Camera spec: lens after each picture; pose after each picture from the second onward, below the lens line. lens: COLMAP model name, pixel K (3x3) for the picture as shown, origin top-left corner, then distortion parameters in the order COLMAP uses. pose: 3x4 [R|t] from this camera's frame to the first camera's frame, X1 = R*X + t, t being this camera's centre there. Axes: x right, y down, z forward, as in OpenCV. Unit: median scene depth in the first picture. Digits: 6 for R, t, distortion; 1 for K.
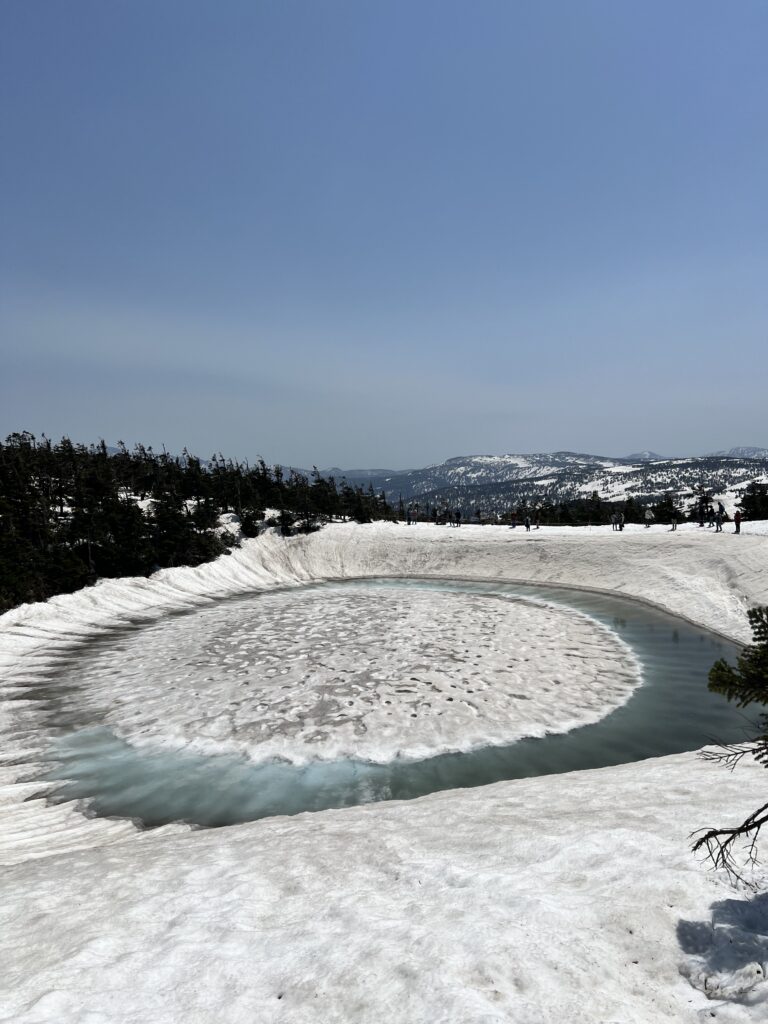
lens RADIAL K [[829.5, 0, 384.0], [0, 829.5, 512.0], [0, 0, 1]] dist [0.121459, -0.235559]
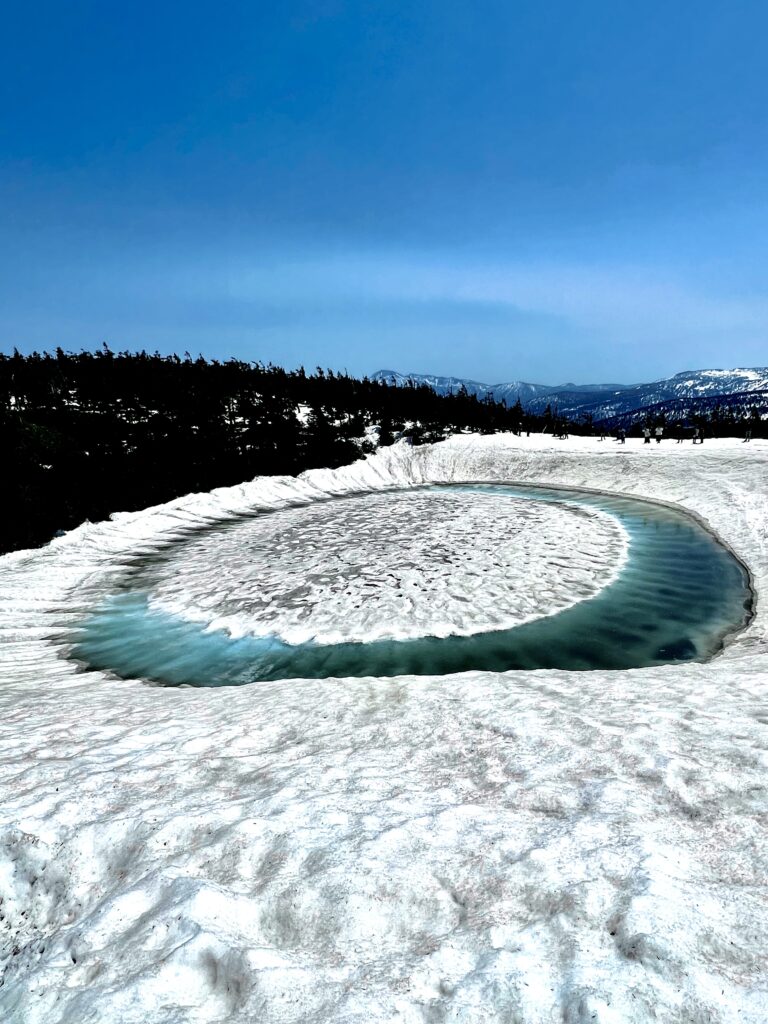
lens RADIAL K [[680.7, 0, 384.0], [0, 680.7, 512.0], [0, 0, 1]] dist [0.003941, -0.001476]
pose [[0.937420, 0.048868, -0.344754, 0.250714], [-0.002967, 0.991188, 0.132431, -0.006487], [0.348188, -0.123121, 0.929304, 0.101969]]
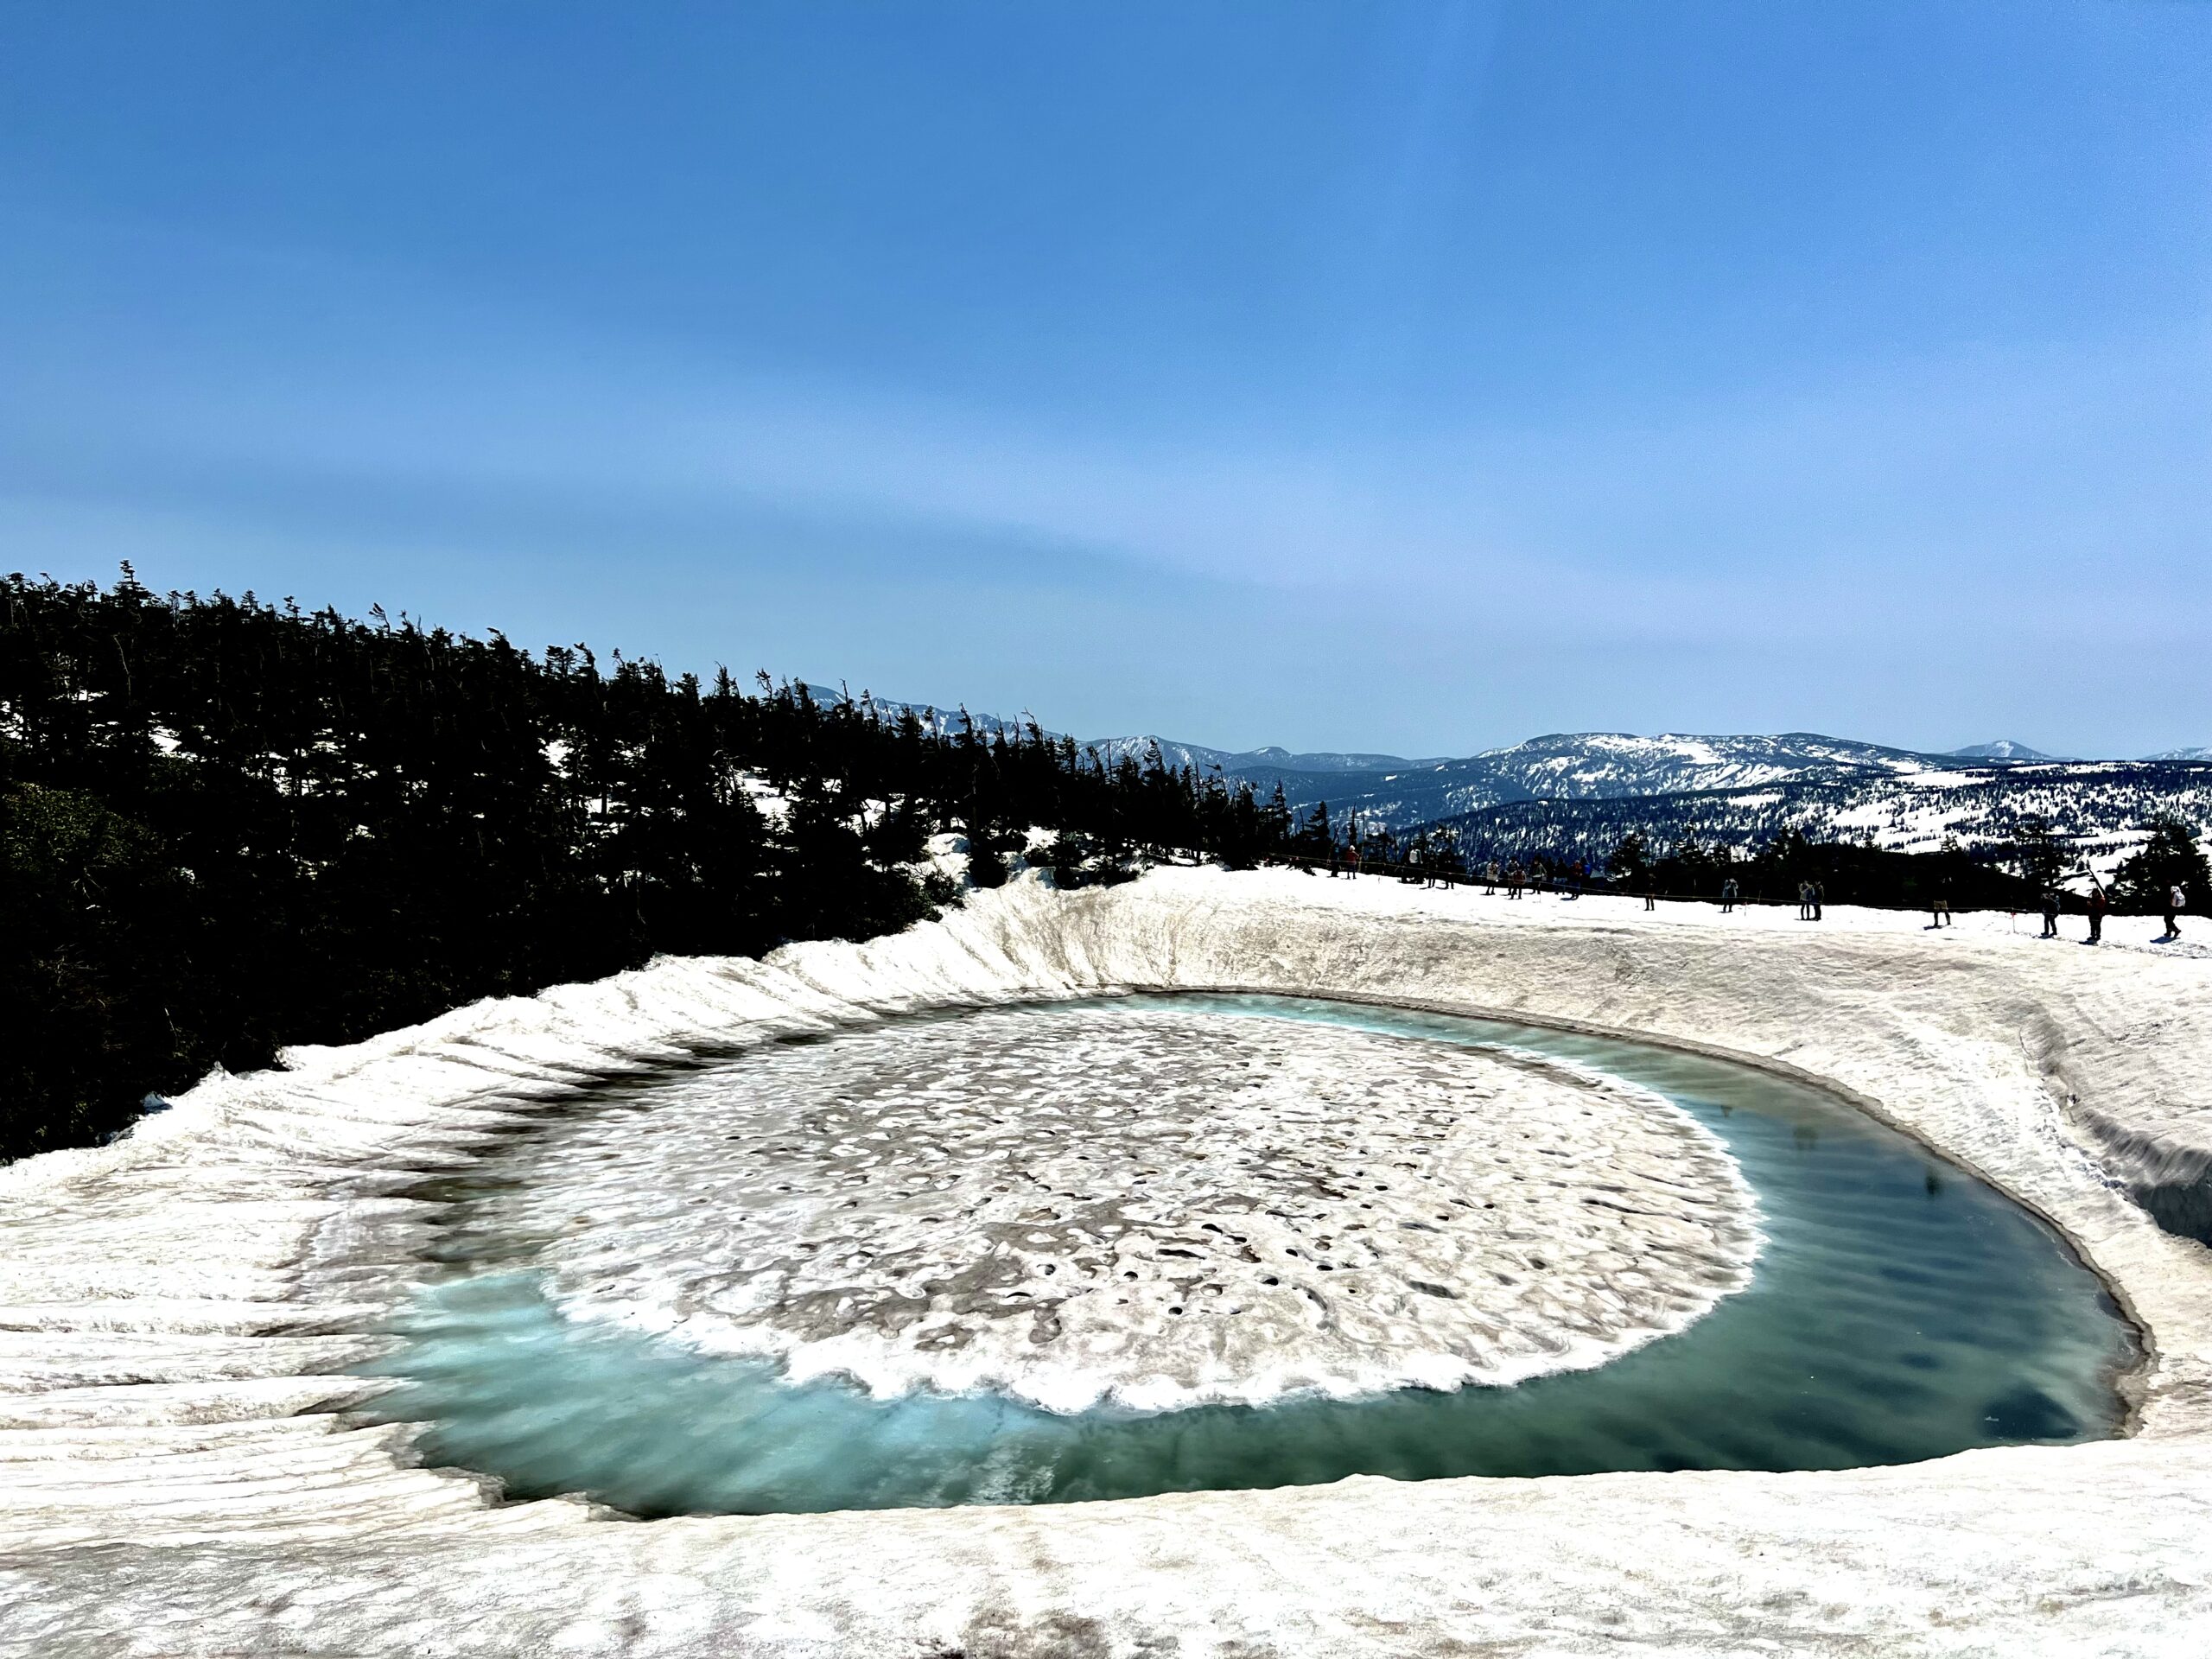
lens RADIAL K [[1791.8, 0, 1106.0], [0, 1791.8, 829.5], [0, 0, 1]] dist [0.121459, -0.235559]
pose [[0.985361, 0.051172, -0.162617, 0.091619], [-0.052240, 0.998632, -0.002293, -0.003813], [0.162277, 0.010755, 0.986687, 0.032269]]
